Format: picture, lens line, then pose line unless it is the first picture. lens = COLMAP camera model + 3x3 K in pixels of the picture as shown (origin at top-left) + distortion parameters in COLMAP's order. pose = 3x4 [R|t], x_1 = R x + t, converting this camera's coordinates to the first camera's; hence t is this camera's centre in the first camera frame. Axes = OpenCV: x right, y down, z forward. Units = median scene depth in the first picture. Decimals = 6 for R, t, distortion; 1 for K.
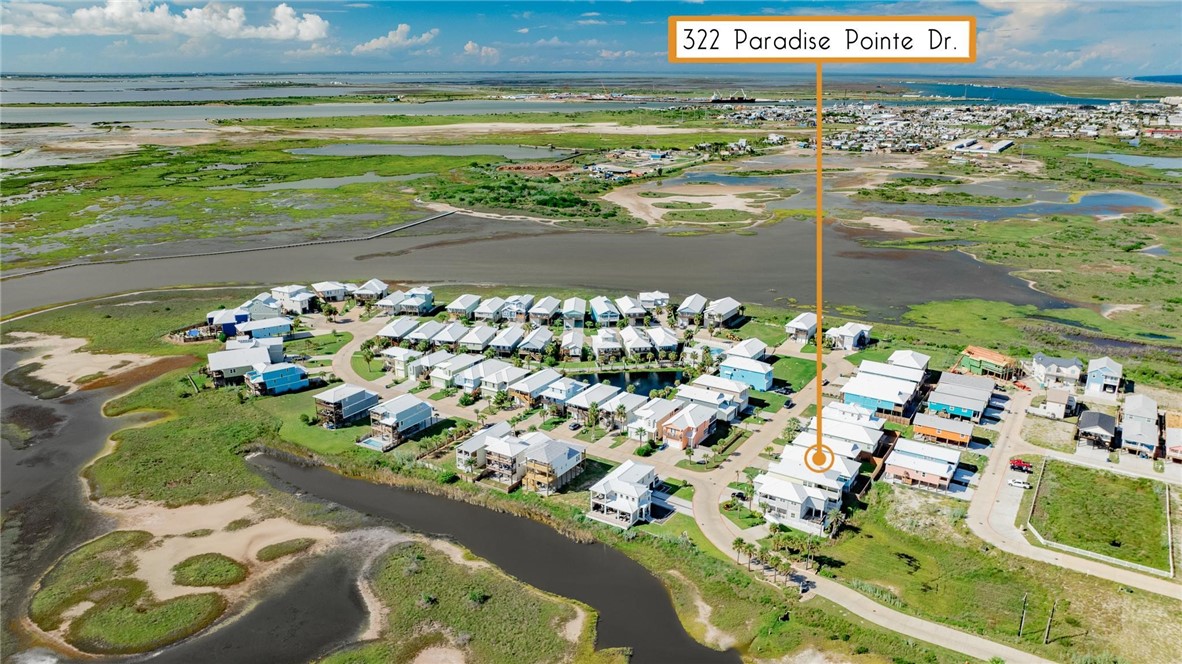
lens RADIAL K [[856.0, 0, 573.3], [0, 856.0, 336.2], [0, 0, 1]] dist [-0.020654, -0.004561]
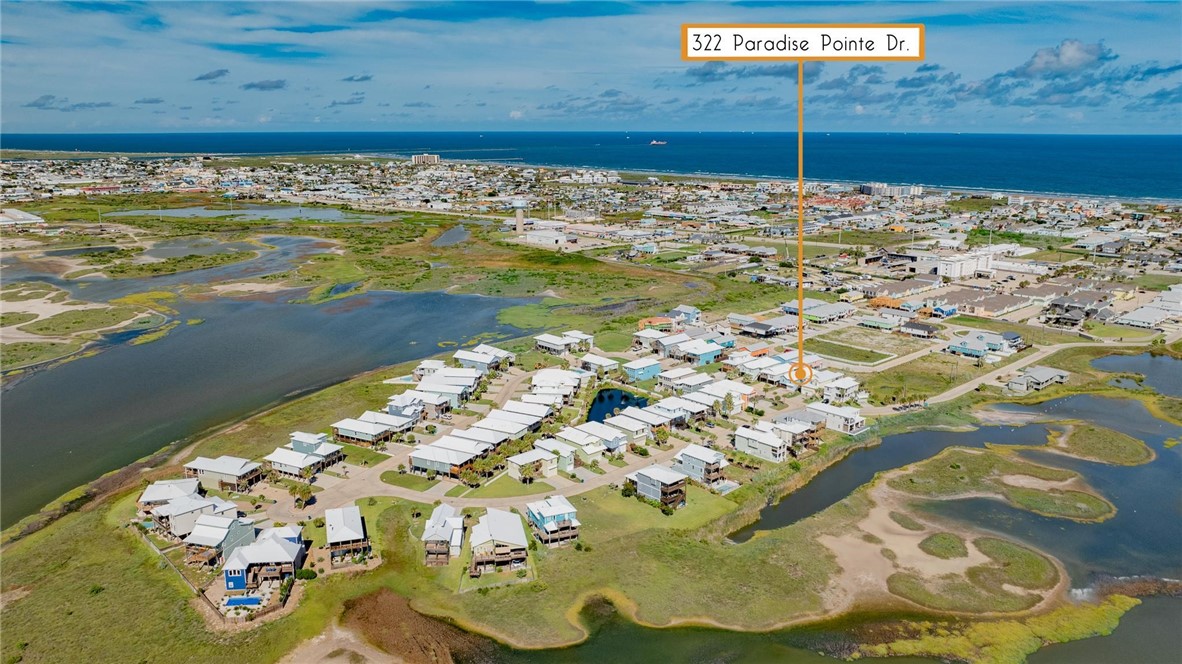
lens RADIAL K [[895.3, 0, 591.0], [0, 895.3, 332.0], [0, 0, 1]] dist [-0.011097, -0.001408]
pose [[0.243756, -0.225424, 0.943275, -1.229463], [0.293745, 0.944087, 0.149710, -0.268721], [-0.924282, 0.240590, 0.296344, 0.713111]]
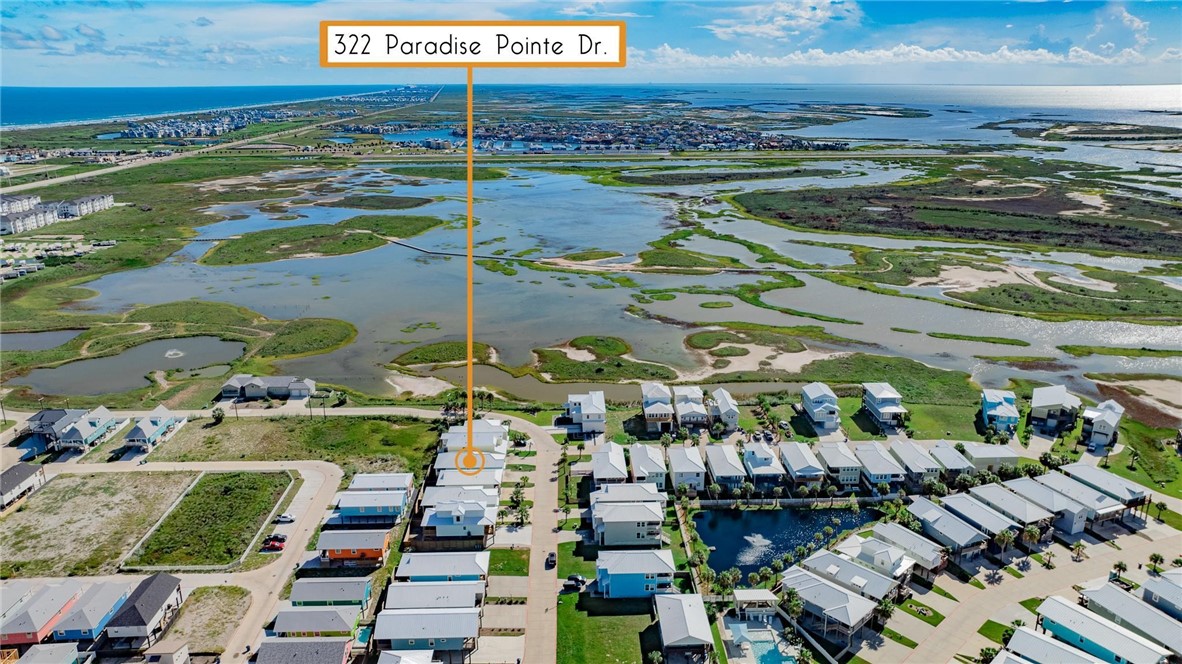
lens RADIAL K [[836.0, 0, 591.0], [0, 836.0, 332.0], [0, 0, 1]] dist [-0.015525, 0.000233]
pose [[-0.819233, 0.165432, -0.549081, 0.610223], [-0.176551, 0.838220, 0.515963, -0.482707], [0.545607, 0.519635, -0.657490, 1.442602]]
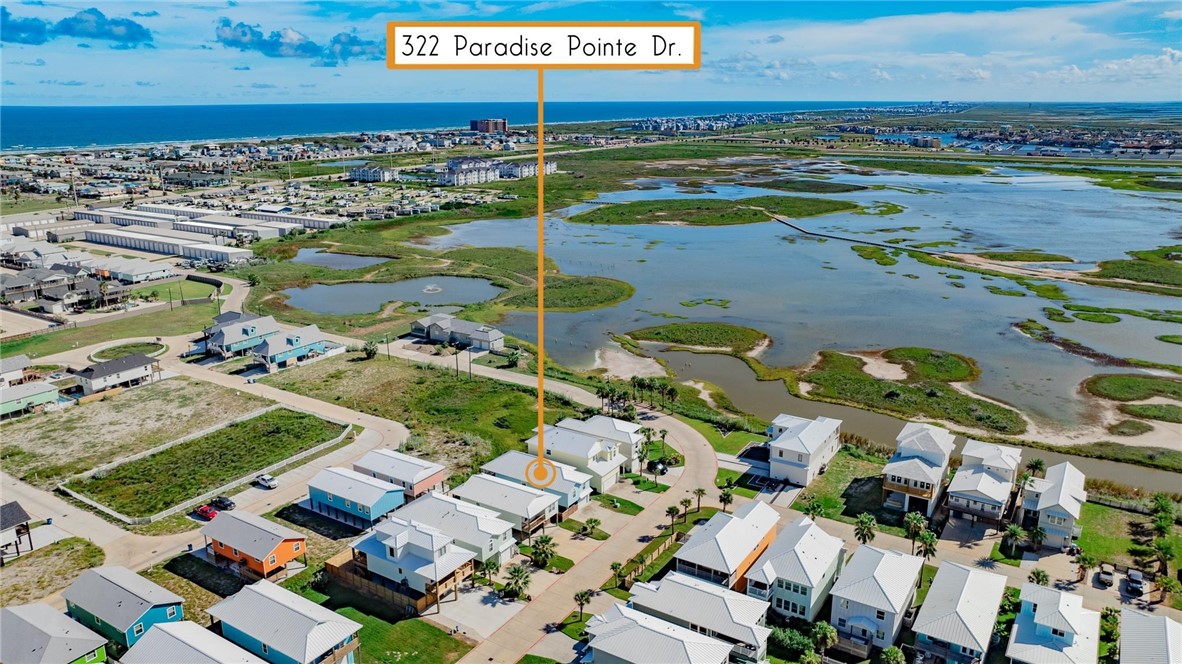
lens RADIAL K [[836.0, 0, 591.0], [0, 836.0, 332.0], [0, 0, 1]] dist [-0.015525, 0.000233]
pose [[-0.999990, 0.000950, -0.004477, 0.209700], [-0.001684, 0.833234, 0.552918, -0.271464], [0.004256, 0.552920, -0.833224, 1.272305]]
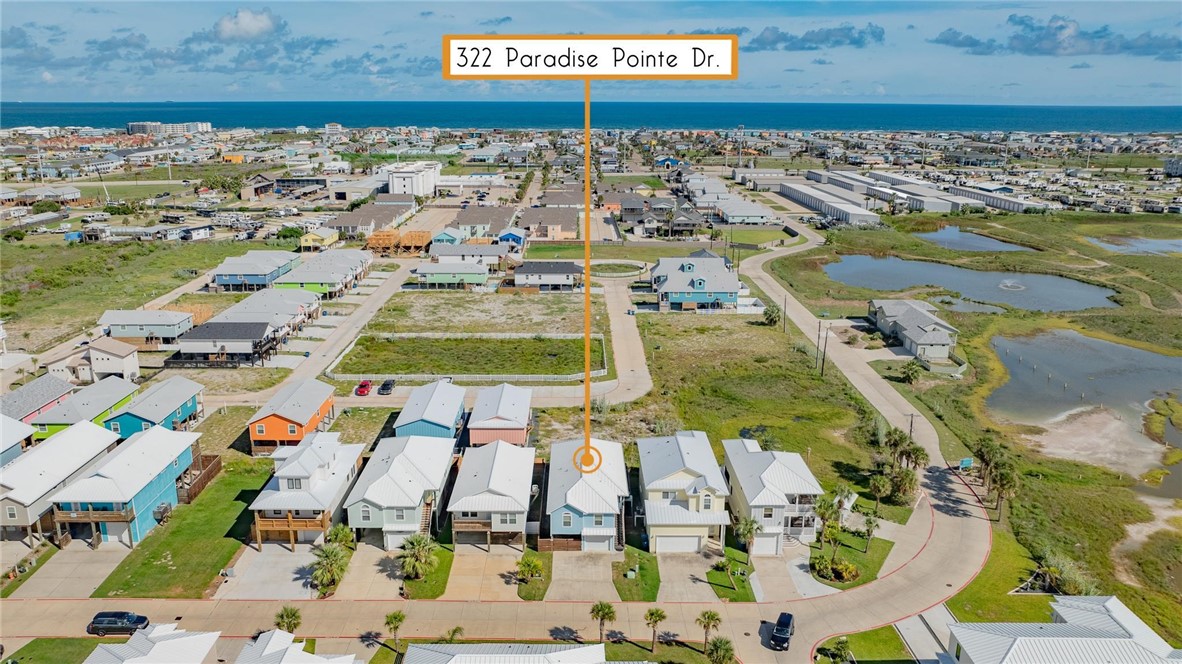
lens RADIAL K [[856.0, 0, 573.3], [0, 856.0, 336.2], [0, 0, 1]] dist [-0.020654, -0.004561]
pose [[-0.545732, -0.233976, 0.804631, -0.050594], [0.250193, 0.870931, 0.422946, -0.100175], [-0.799737, 0.432129, -0.416756, 0.991040]]
